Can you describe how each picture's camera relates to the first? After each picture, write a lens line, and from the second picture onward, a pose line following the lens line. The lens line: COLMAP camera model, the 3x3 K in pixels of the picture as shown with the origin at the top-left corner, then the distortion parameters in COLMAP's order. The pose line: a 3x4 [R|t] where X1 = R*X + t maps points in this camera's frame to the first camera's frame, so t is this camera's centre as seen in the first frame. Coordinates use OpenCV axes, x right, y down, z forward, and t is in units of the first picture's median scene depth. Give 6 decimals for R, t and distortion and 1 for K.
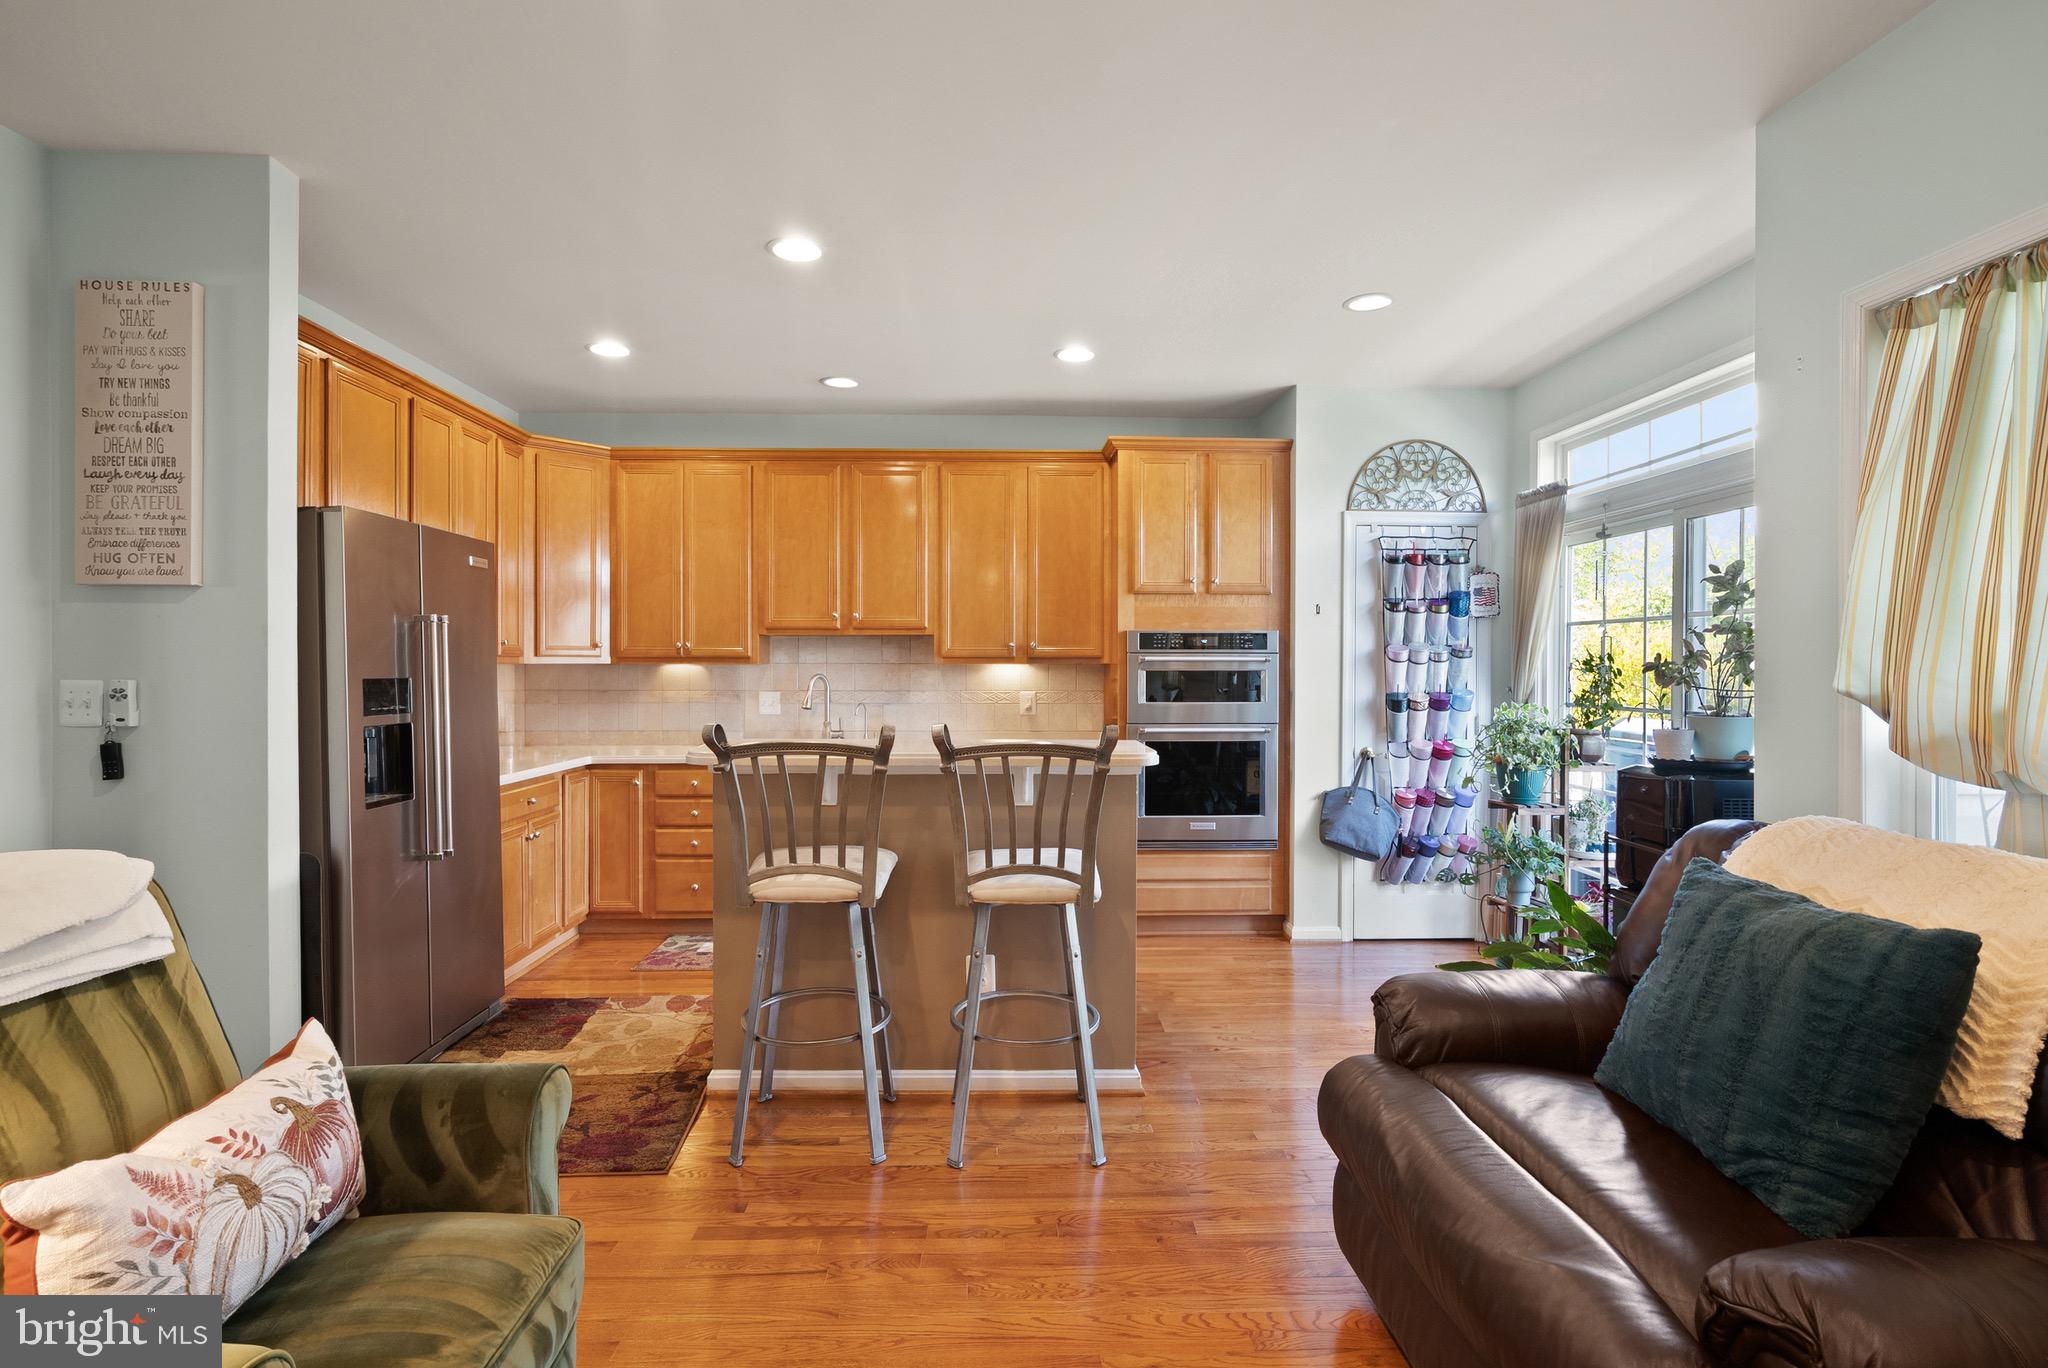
lens RADIAL K [[953.4, 0, 1024.0], [0, 953.4, 684.0], [0, 0, 1]] dist [-0.000857, 0.004429]
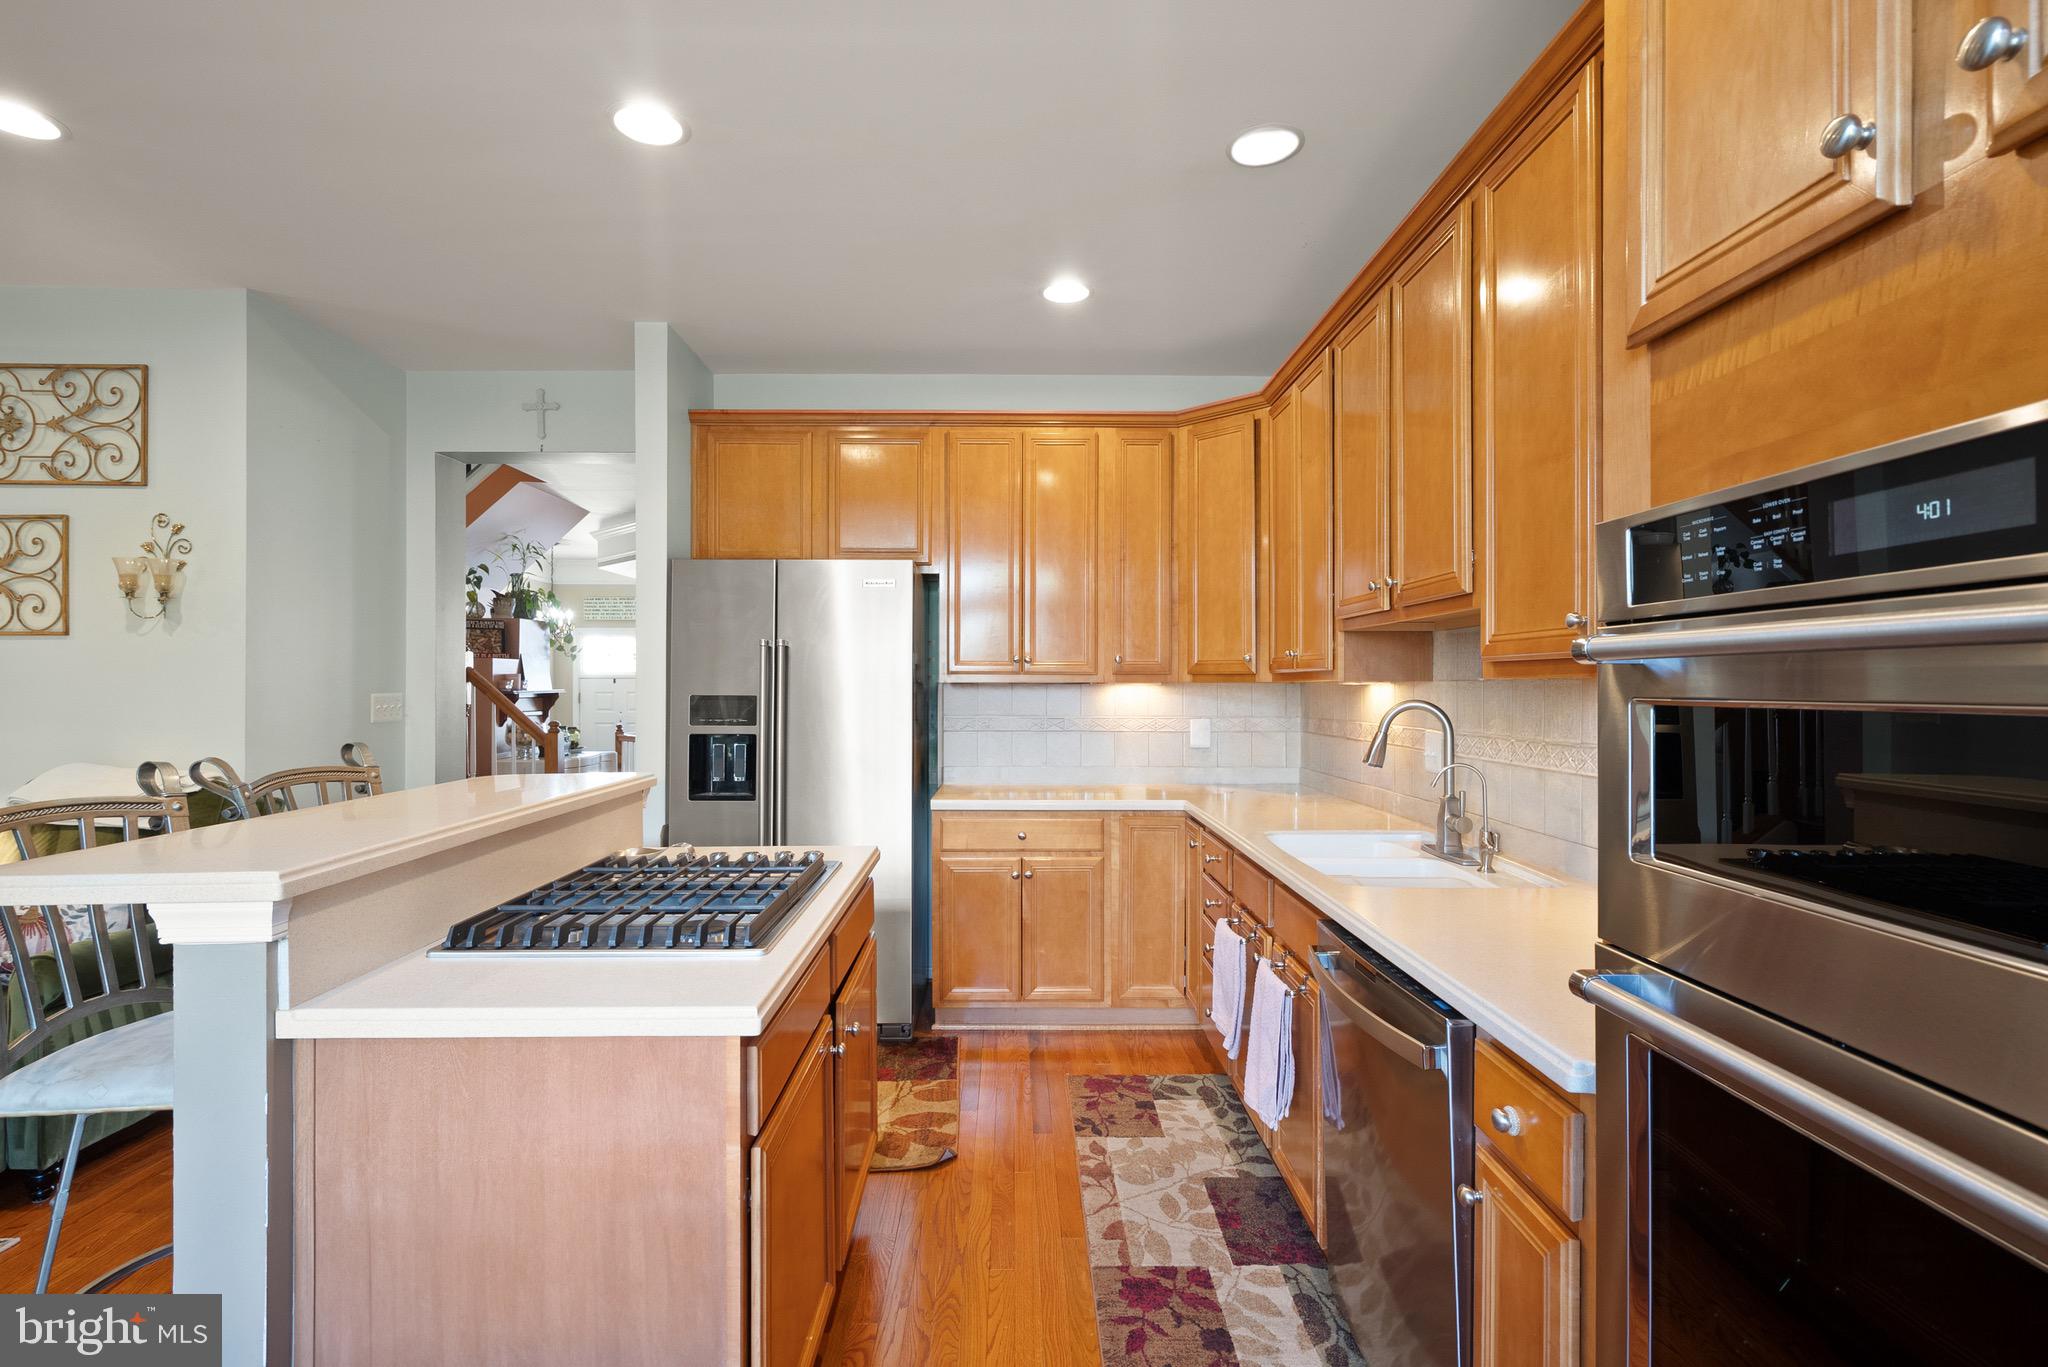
lens RADIAL K [[964.5, 0, 1020.9], [0, 964.5, 694.1], [0, 0, 1]] dist [-0.000322, 0.000499]
pose [[-0.026771, 0.009262, -0.999599, 0.333405], [-0.020186, 0.999748, 0.009804, -0.017080], [0.999438, 0.020440, -0.026577, 0.870804]]
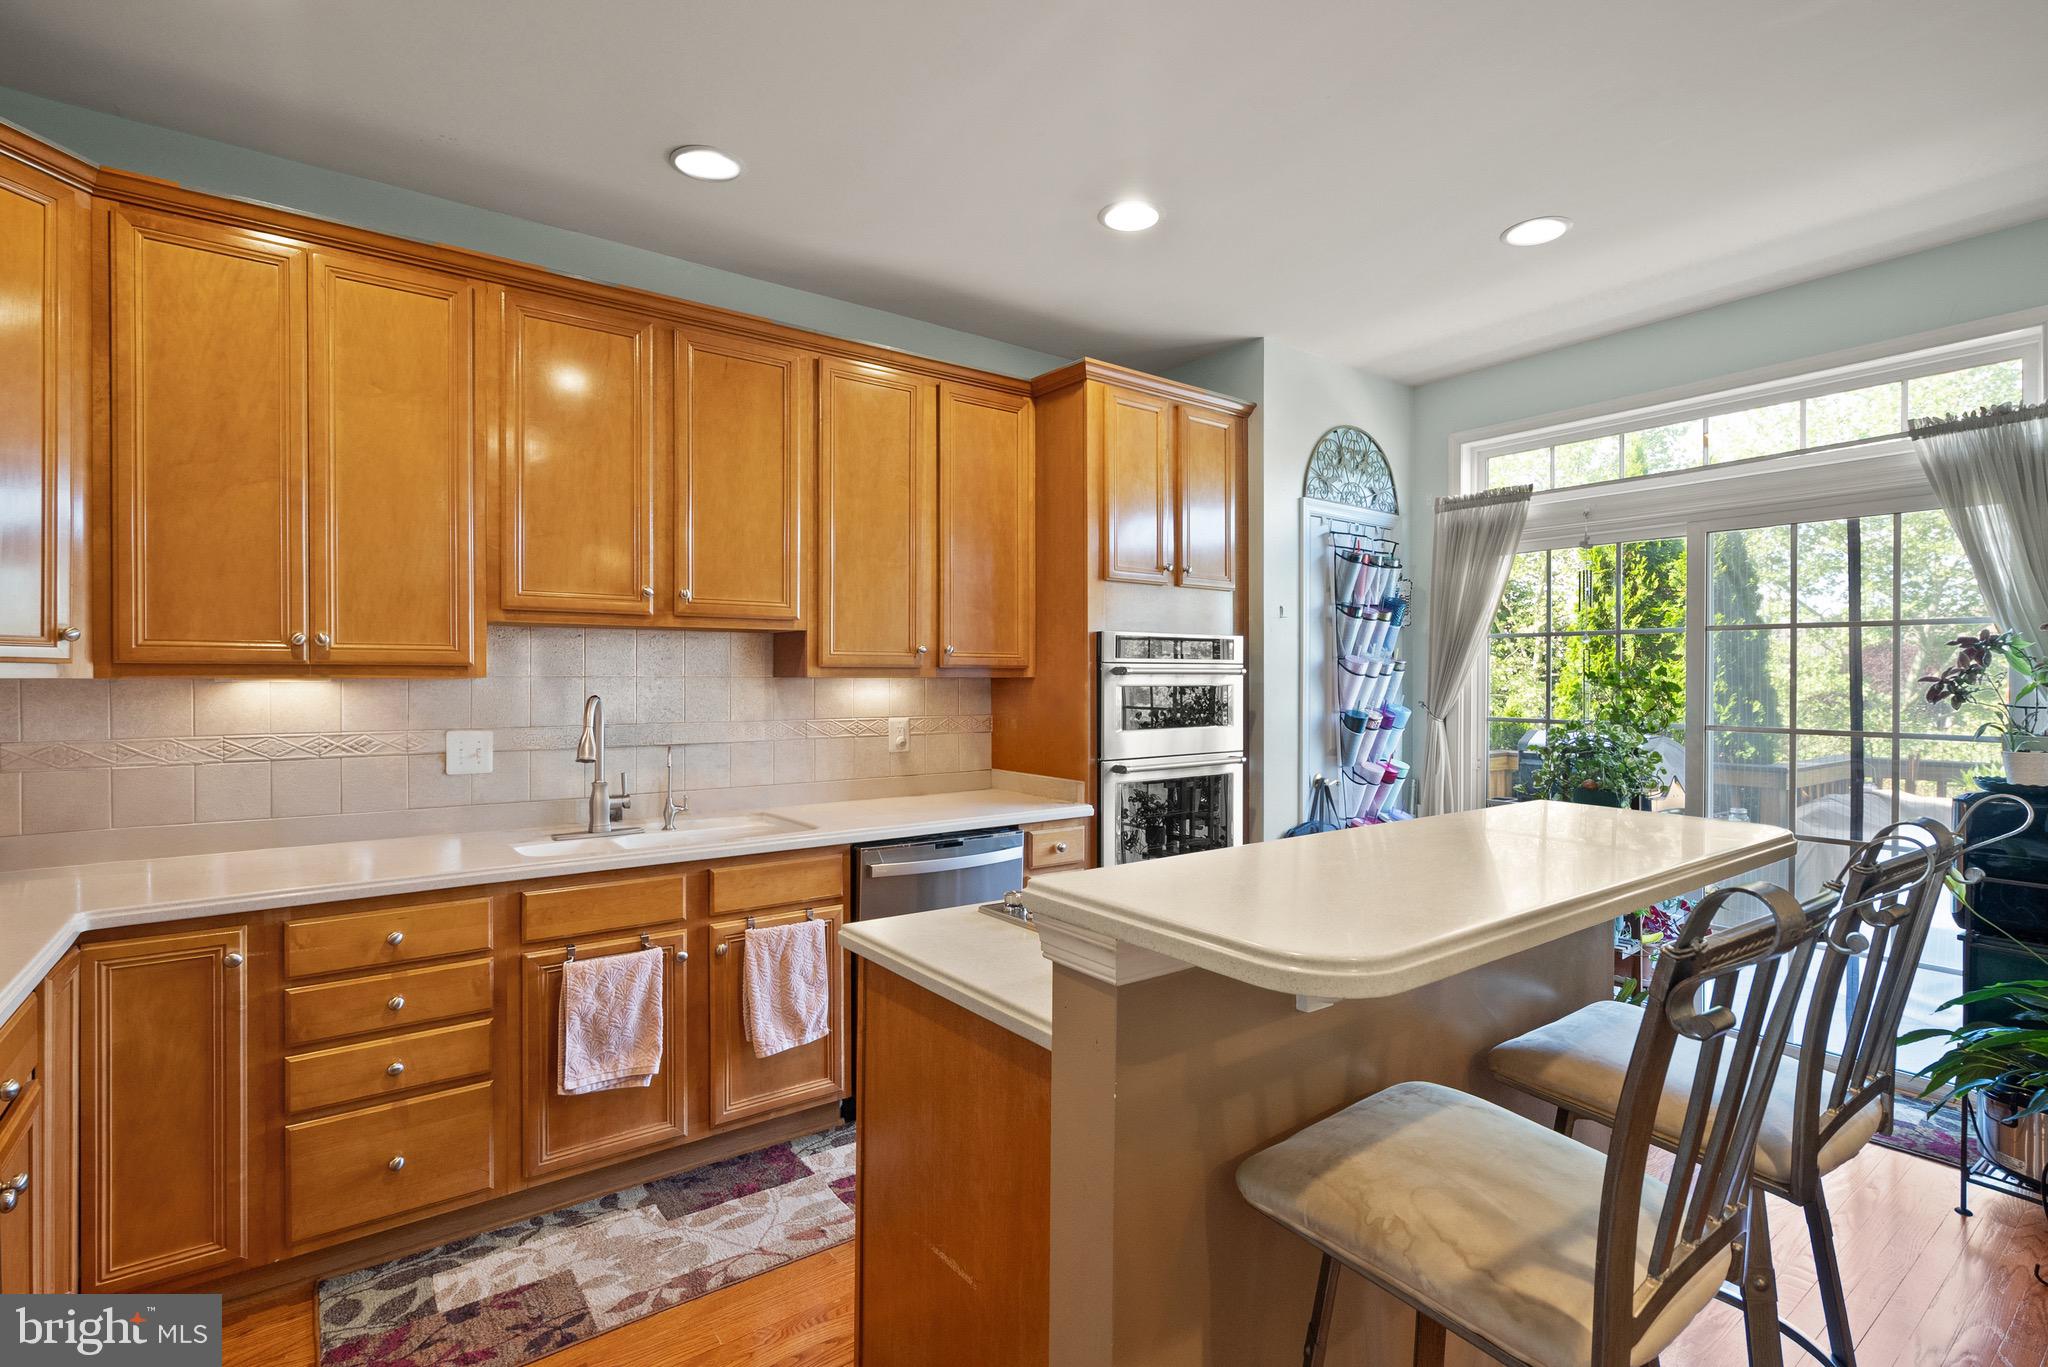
lens RADIAL K [[974.3, 0, 1024.0], [0, 974.3, 683.5], [0, 0, 1]] dist [-0.000931, 0.001576]
pose [[0.818036, -0.004438, 0.575151, -0.364103], [0.010985, 0.999908, -0.007909, -0.011867], [-0.575063, 0.012788, 0.818009, 0.433972]]
